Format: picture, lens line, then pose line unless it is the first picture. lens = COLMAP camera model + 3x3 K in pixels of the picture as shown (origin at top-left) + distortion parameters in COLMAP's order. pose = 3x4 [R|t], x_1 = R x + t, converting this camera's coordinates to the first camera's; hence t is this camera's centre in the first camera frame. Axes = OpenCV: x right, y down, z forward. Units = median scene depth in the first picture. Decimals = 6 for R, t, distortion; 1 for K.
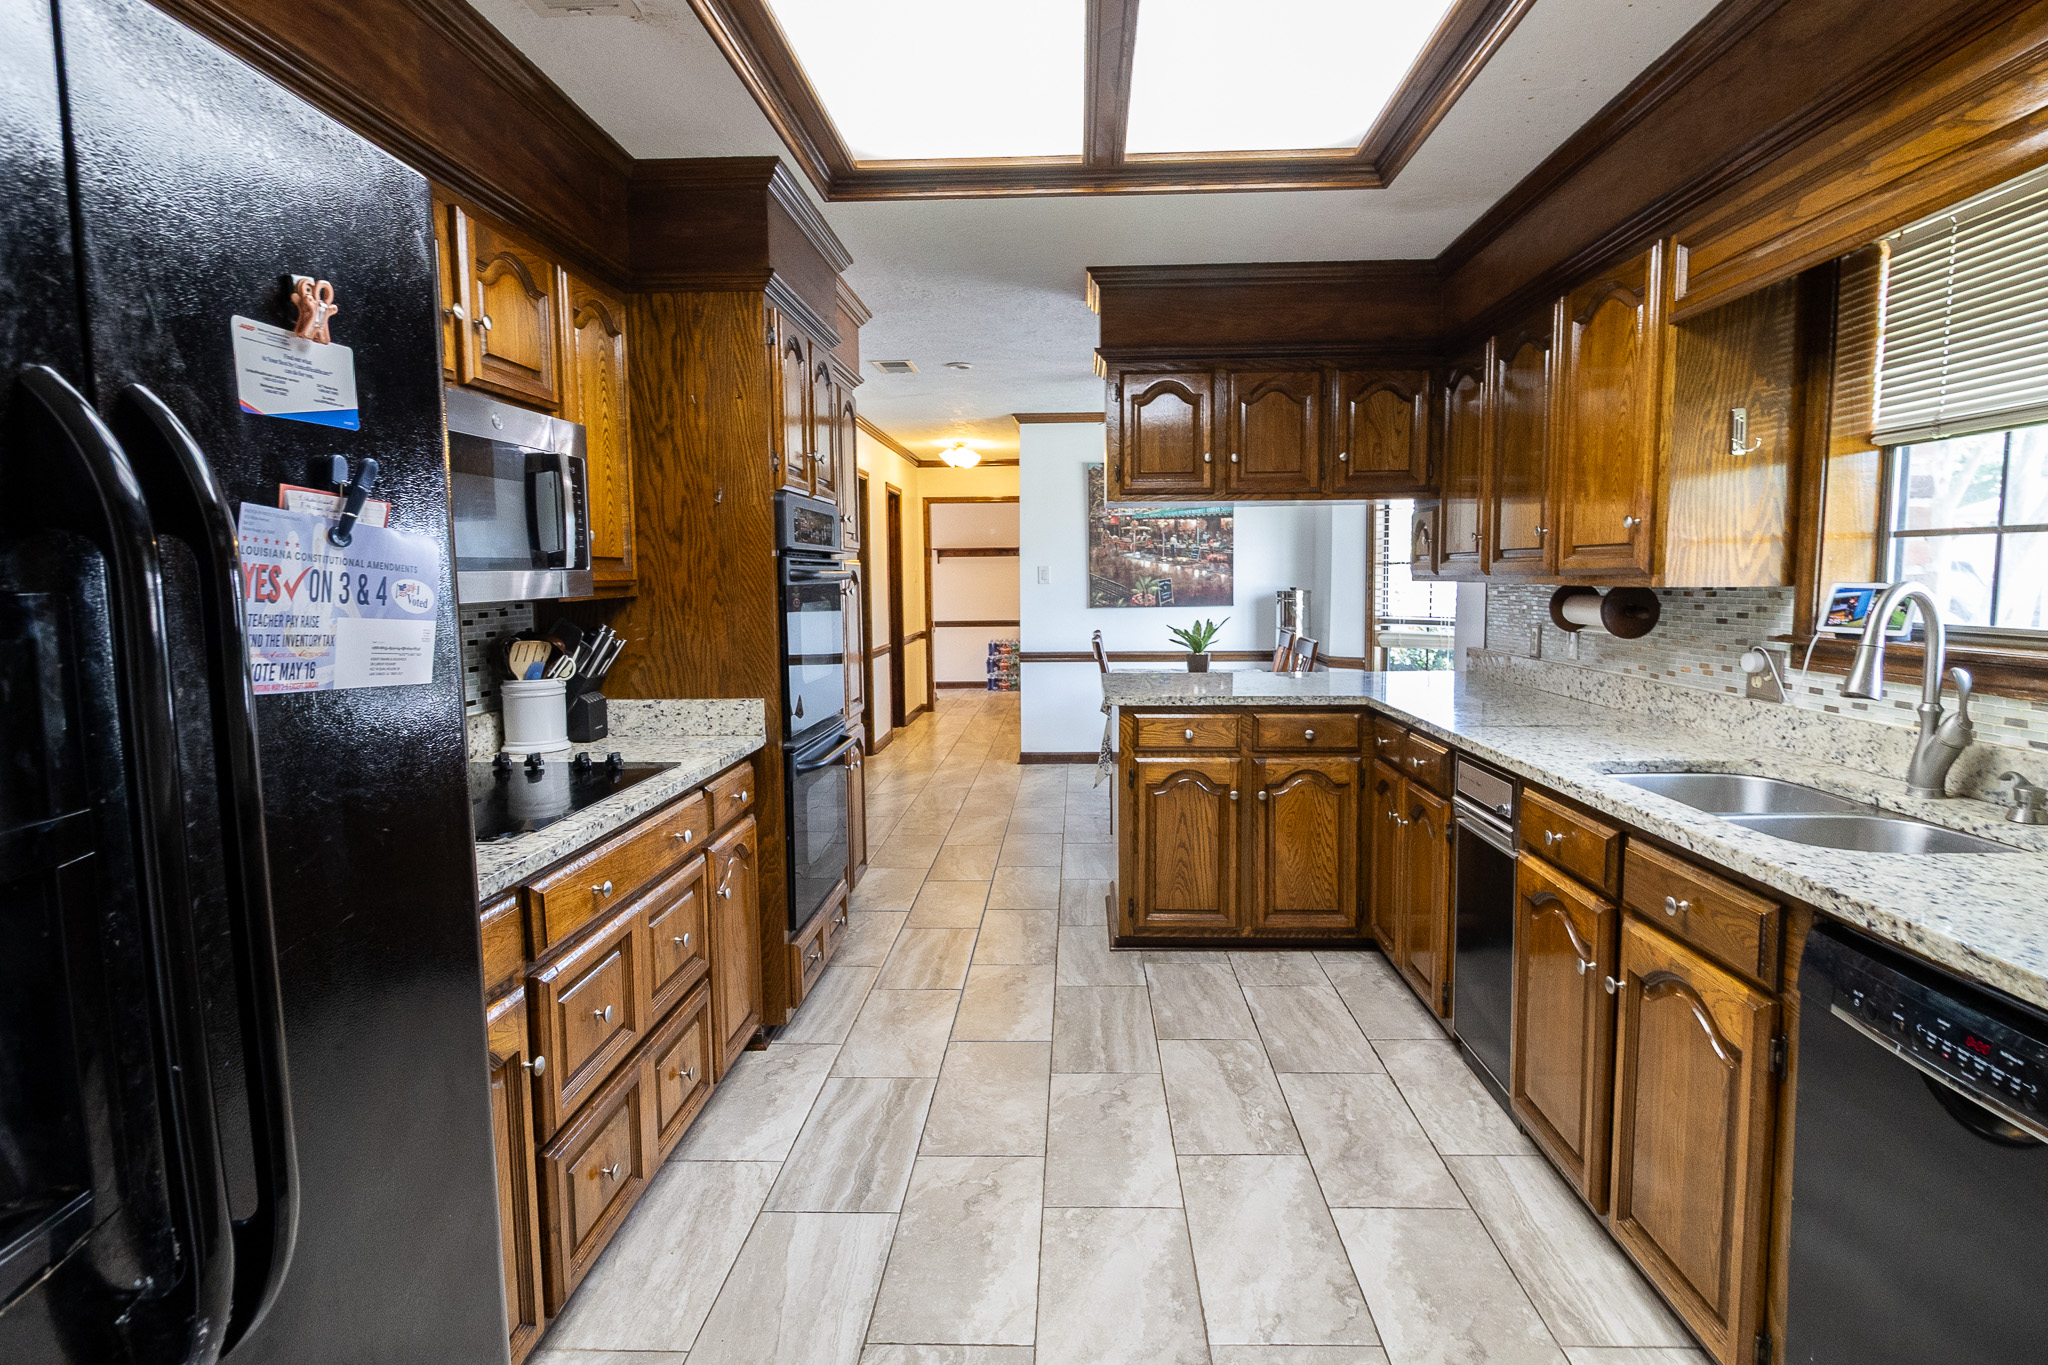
lens RADIAL K [[1044.8, 0, 1022.0], [0, 1044.8, 654.3], [0, 0, 1]] dist [0.000685, -0.000017]
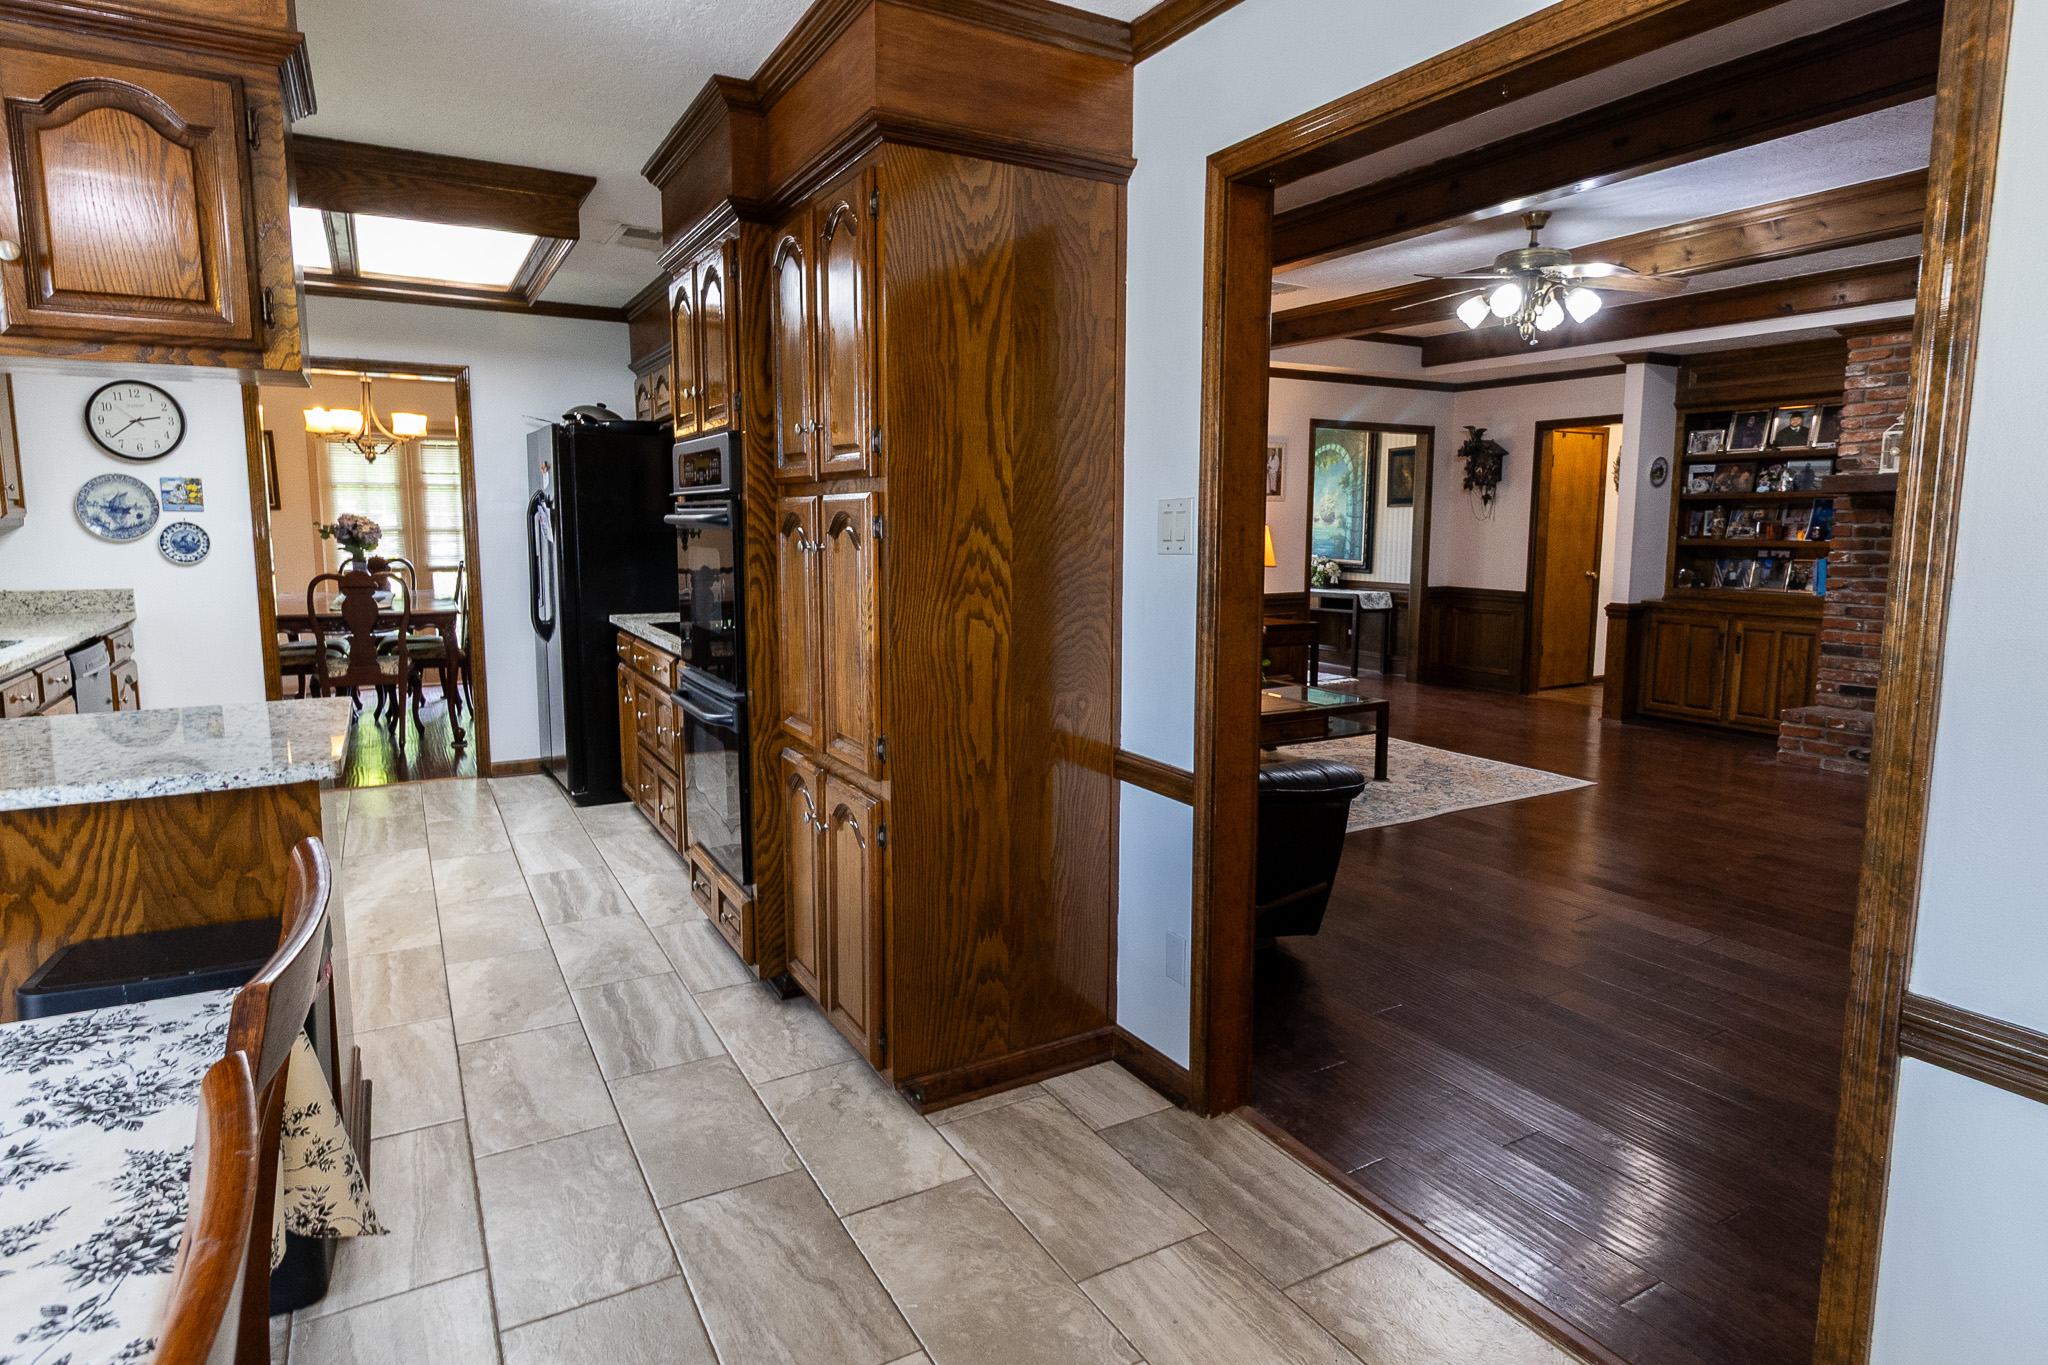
lens RADIAL K [[1117.9, 0, 1024.8], [0, 1117.9, 665.7], [0, 0, 1]] dist [0.000394, 0.000241]
pose [[-0.839820, 0.076783, -0.537407, 0.051325], [-0.037076, 0.979523, 0.197890, -0.071901], [0.541597, 0.186117, -0.819776, 0.925689]]
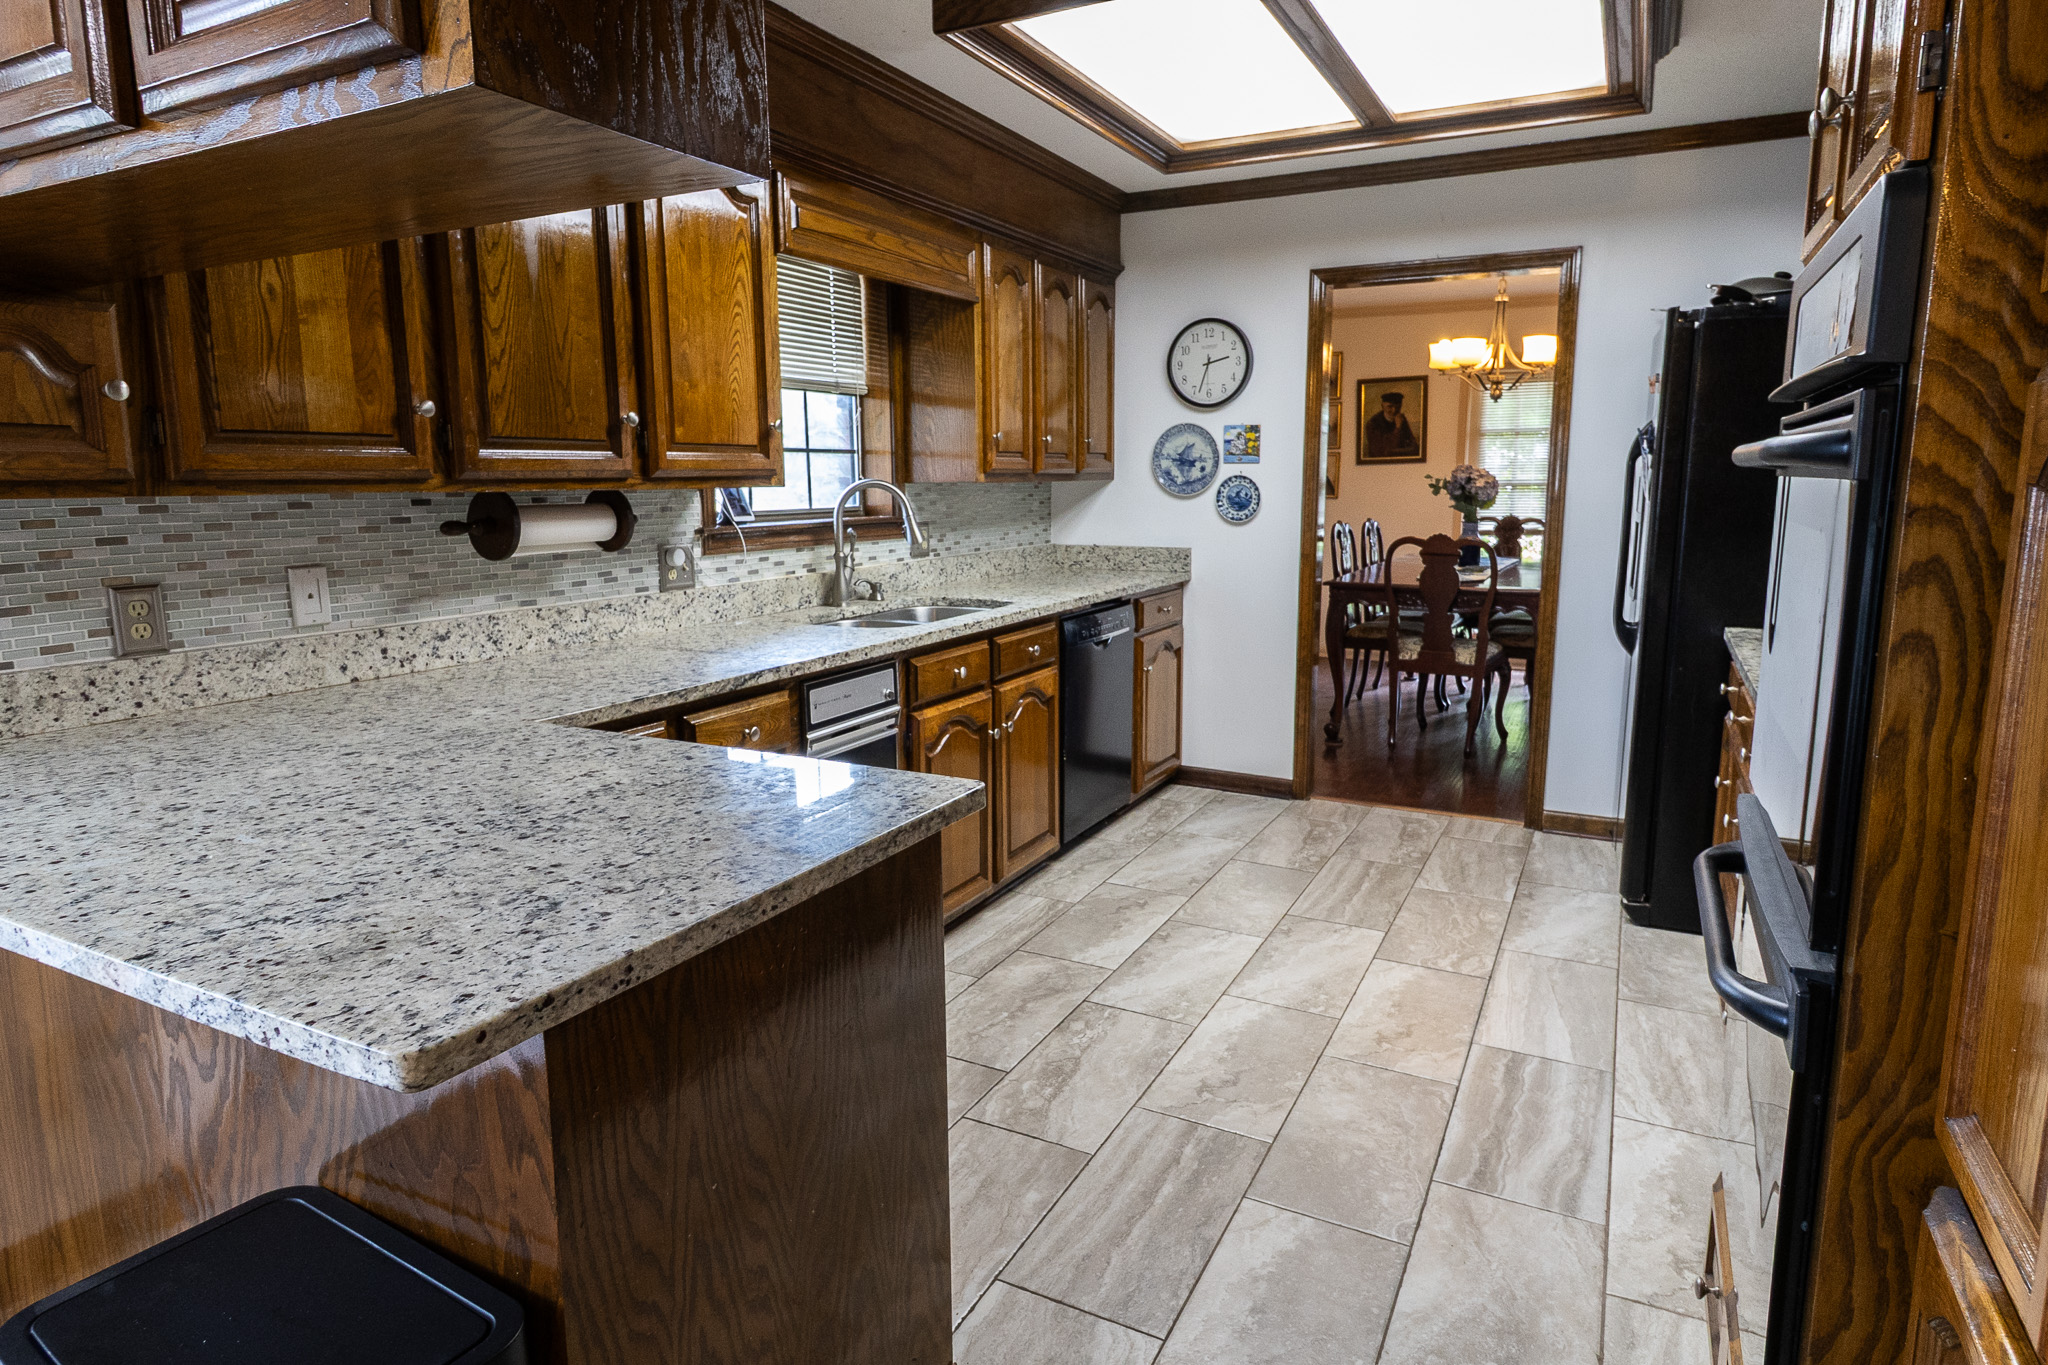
lens RADIAL K [[1145.7, 0, 1036.9], [0, 1145.7, 658.2], [0, 0, 1]] dist [-0.000342, -0.001942]
pose [[-0.911128, -0.049869, 0.409094, -0.053918], [0.046120, 0.974079, 0.221459, -0.048805], [-0.409534, 0.220644, -0.885211, 0.679537]]
